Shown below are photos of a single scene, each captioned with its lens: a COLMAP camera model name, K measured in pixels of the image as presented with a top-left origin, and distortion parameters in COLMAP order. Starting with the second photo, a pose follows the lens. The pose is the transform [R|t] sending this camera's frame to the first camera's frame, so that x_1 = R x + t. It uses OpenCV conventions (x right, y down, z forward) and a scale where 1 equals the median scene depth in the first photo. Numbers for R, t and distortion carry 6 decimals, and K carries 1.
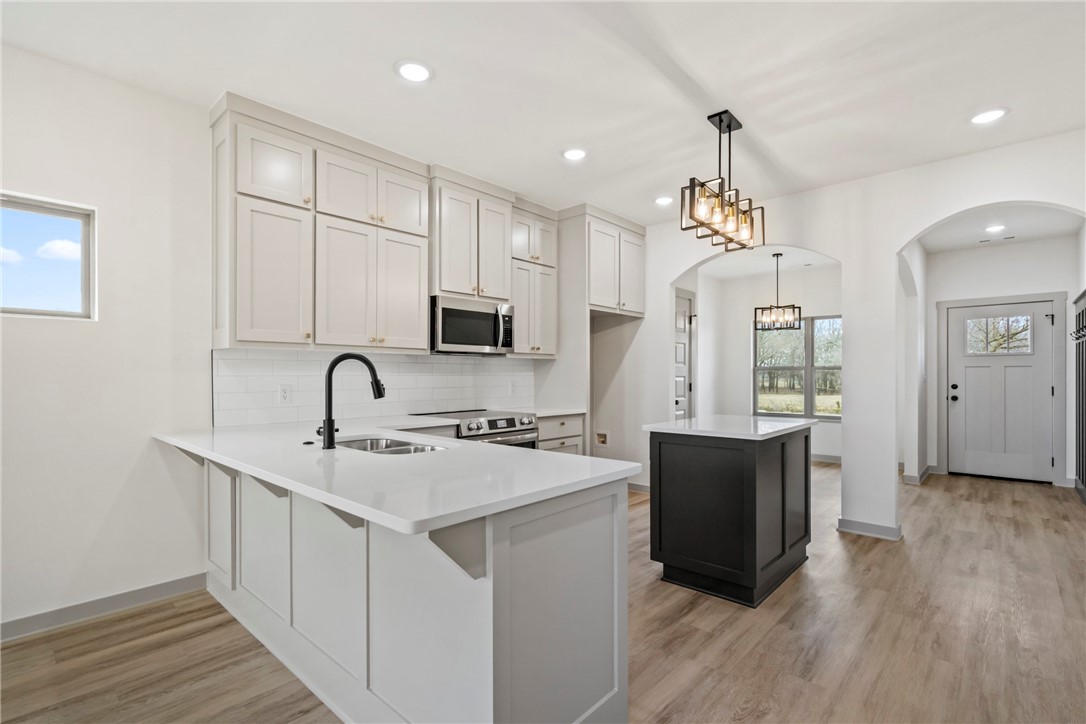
lens RADIAL K [[510.2, 0, 539.5], [0, 510.2, 369.3], [0, 0, 1]] dist [-0.001572, 0.001335]
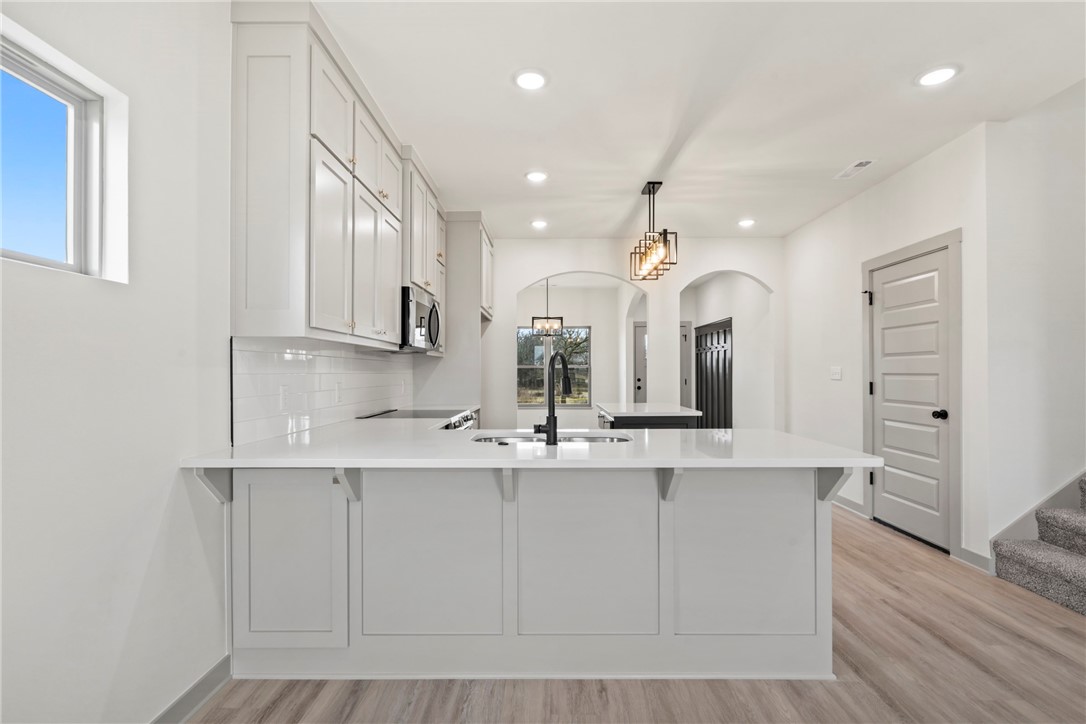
lens RADIAL K [[510.2, 0, 545.0], [0, 510.2, 365.2], [0, 0, 1]] dist [-0.001572, 0.001335]
pose [[0.735441, 0.008303, 0.677538, -0.645014], [-0.006734, 0.999965, -0.004946, 0.000722], [-0.677555, -0.000925, 0.735471, 0.152363]]
